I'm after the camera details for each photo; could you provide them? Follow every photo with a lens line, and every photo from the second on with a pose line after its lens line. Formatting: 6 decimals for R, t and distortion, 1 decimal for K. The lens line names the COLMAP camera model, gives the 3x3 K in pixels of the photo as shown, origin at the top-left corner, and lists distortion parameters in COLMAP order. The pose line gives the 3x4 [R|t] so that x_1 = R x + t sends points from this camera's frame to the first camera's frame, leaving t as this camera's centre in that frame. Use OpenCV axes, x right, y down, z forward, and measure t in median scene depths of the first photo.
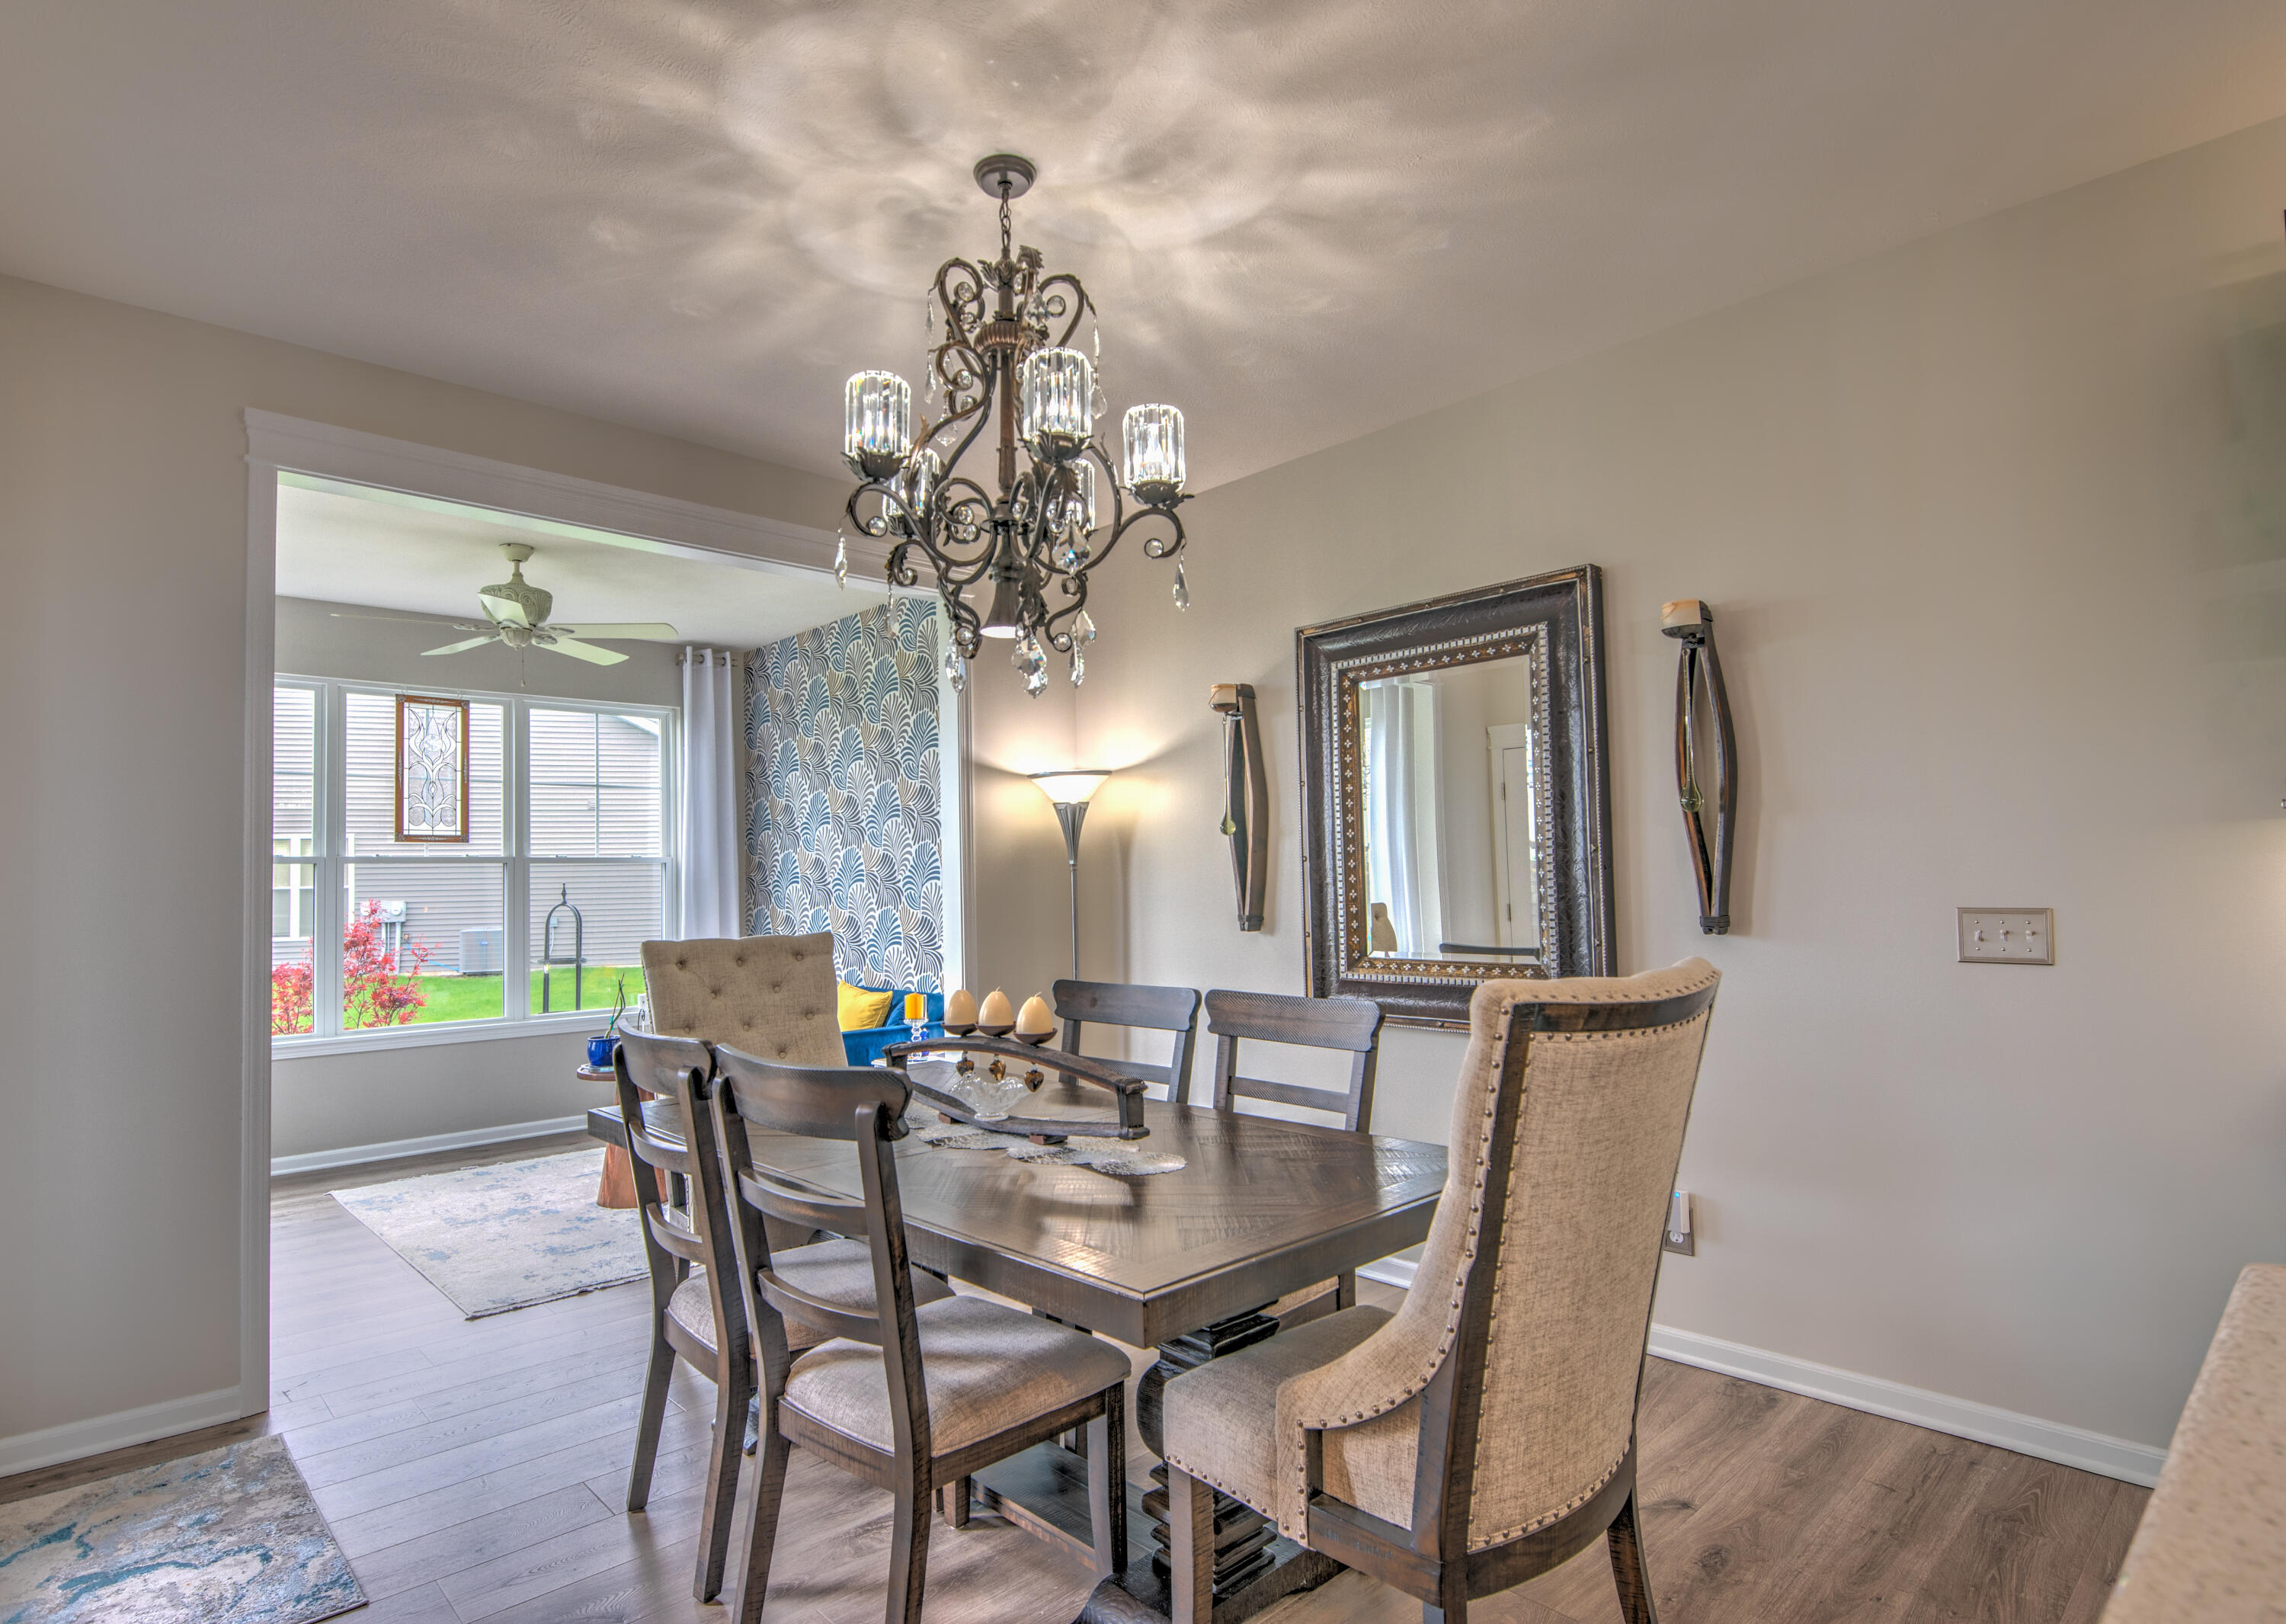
lens RADIAL K [[1168.9, 0, 1103.6], [0, 1168.9, 840.1], [0, 0, 1]] dist [-0.004539, -0.000440]
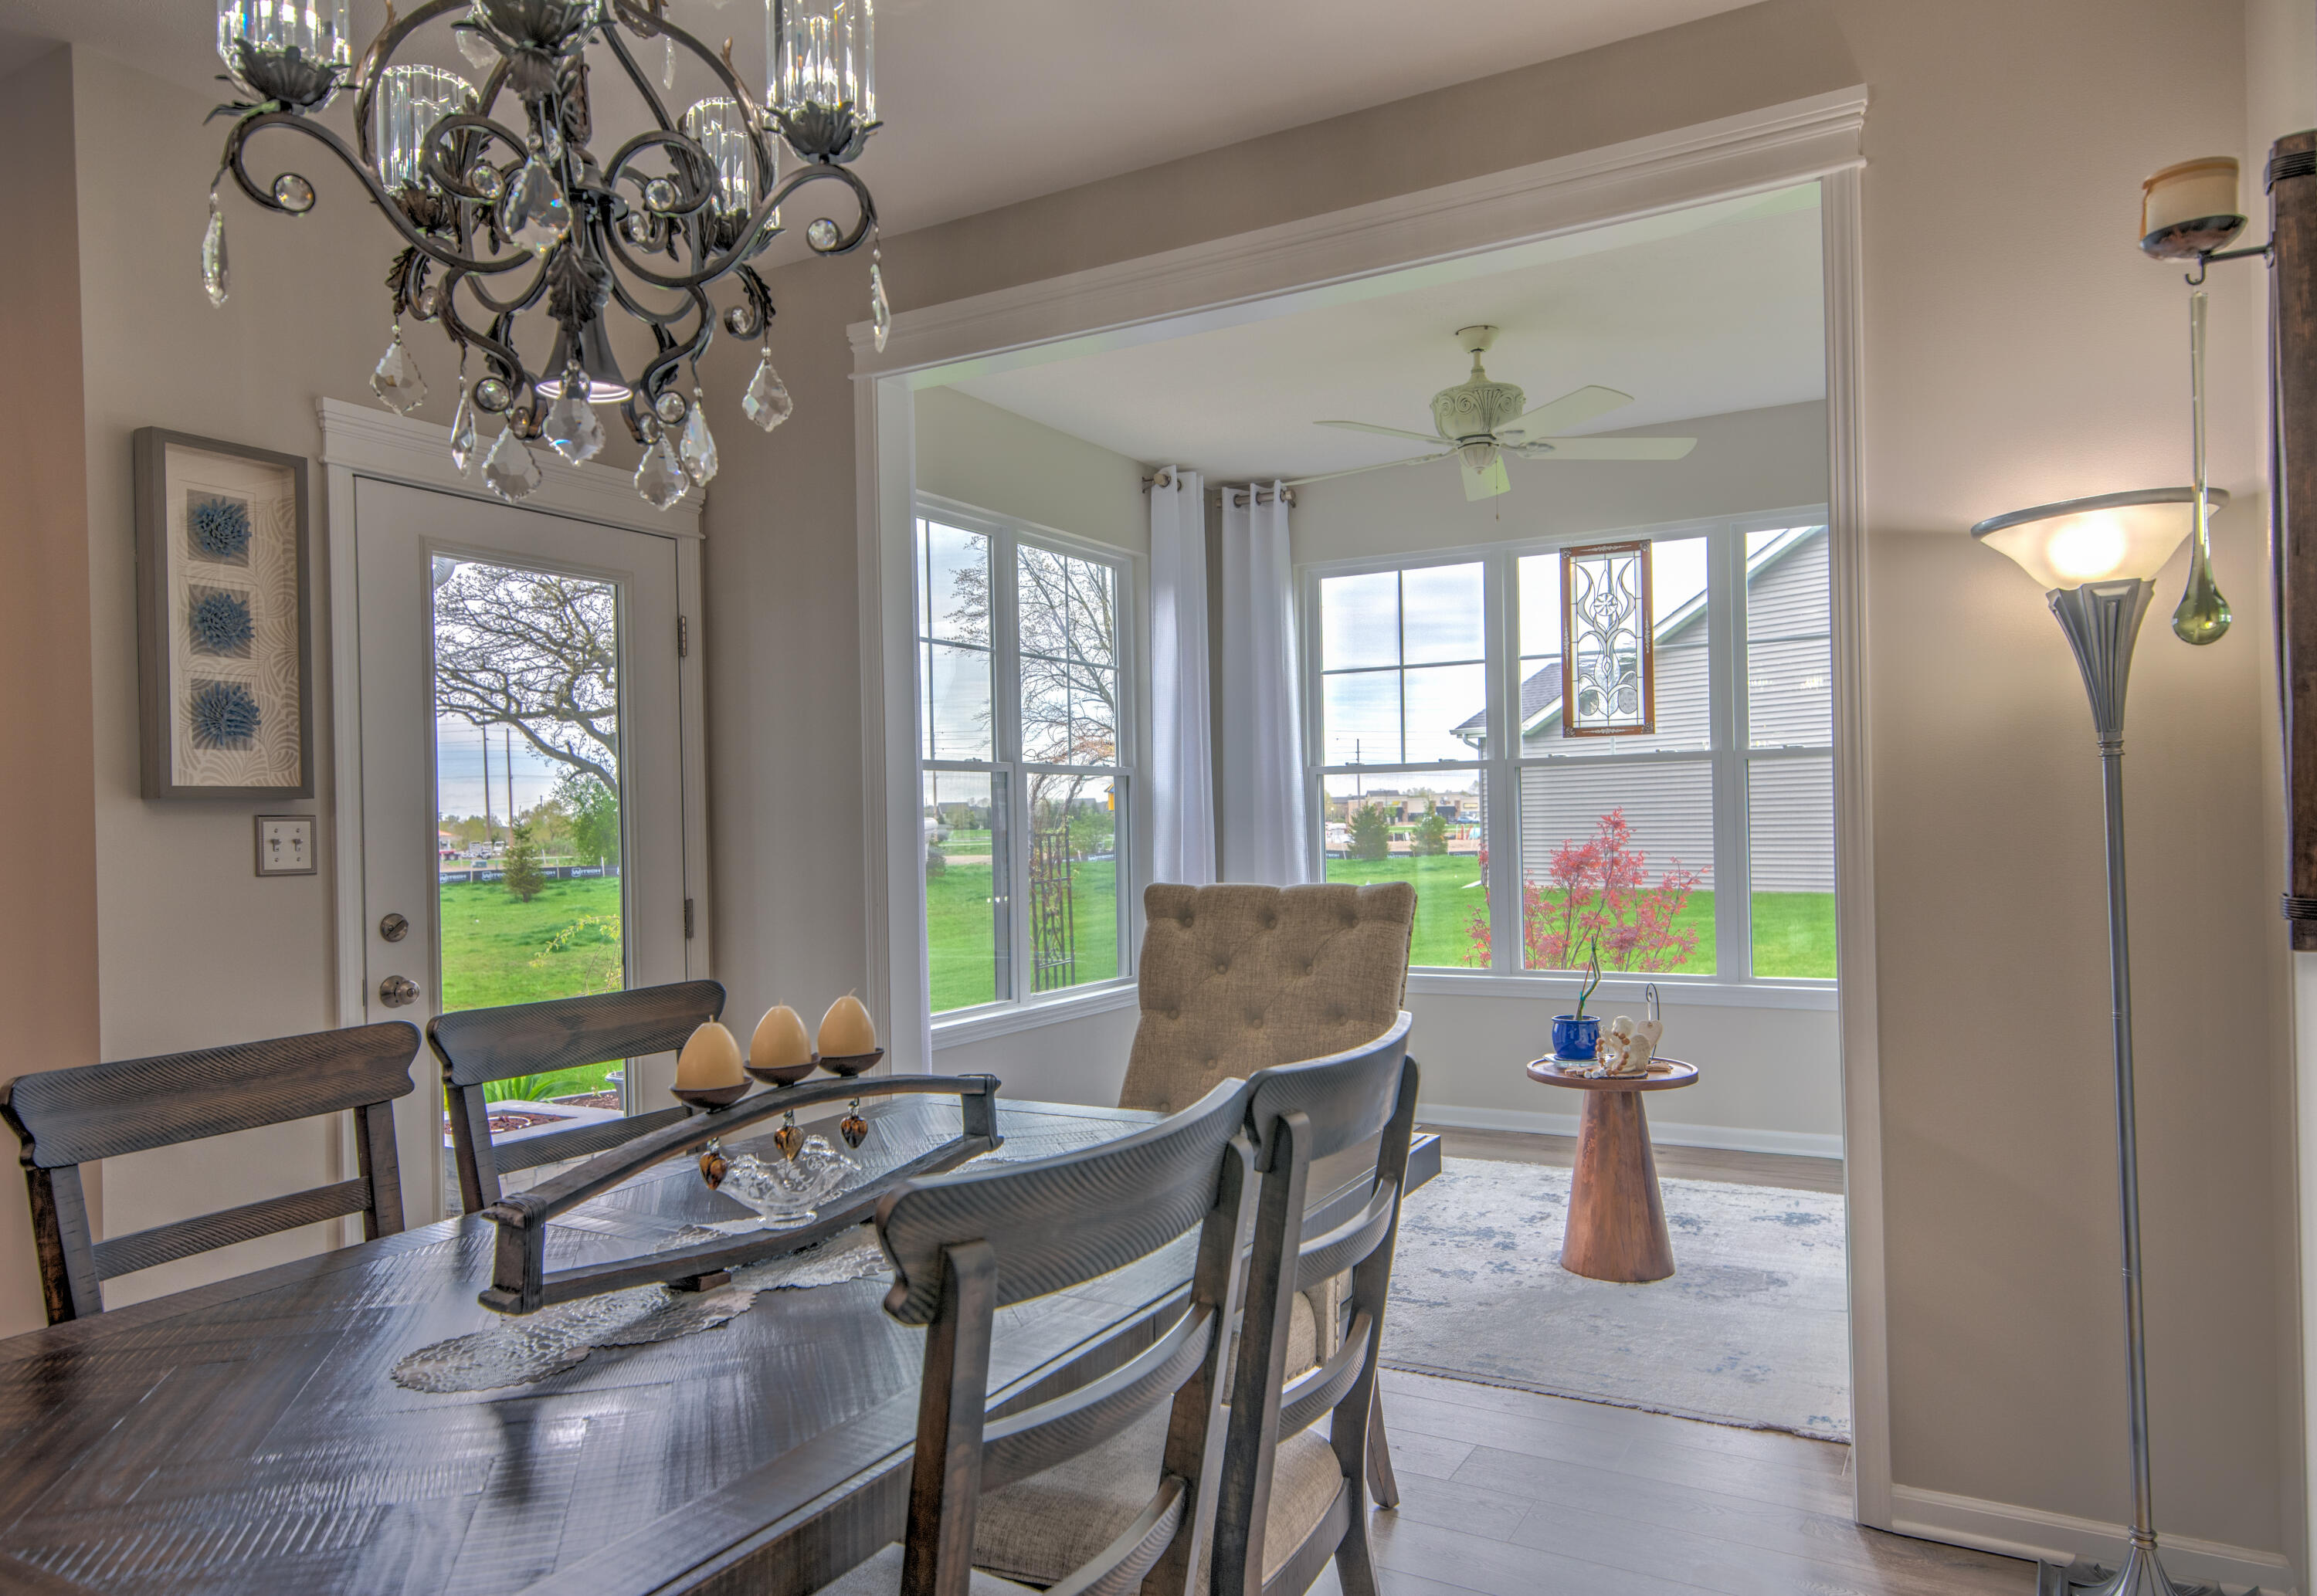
lens RADIAL K [[1527.6, 0, 1133.6], [0, 1527.6, 812.0], [0, 0, 1]] dist [0.042348, -0.001265]
pose [[0.295234, 0.005725, -0.955408, 0.451138], [0.054650, 0.998244, 0.022869, 0.018224], [0.953861, -0.058965, 0.294402, 0.639623]]
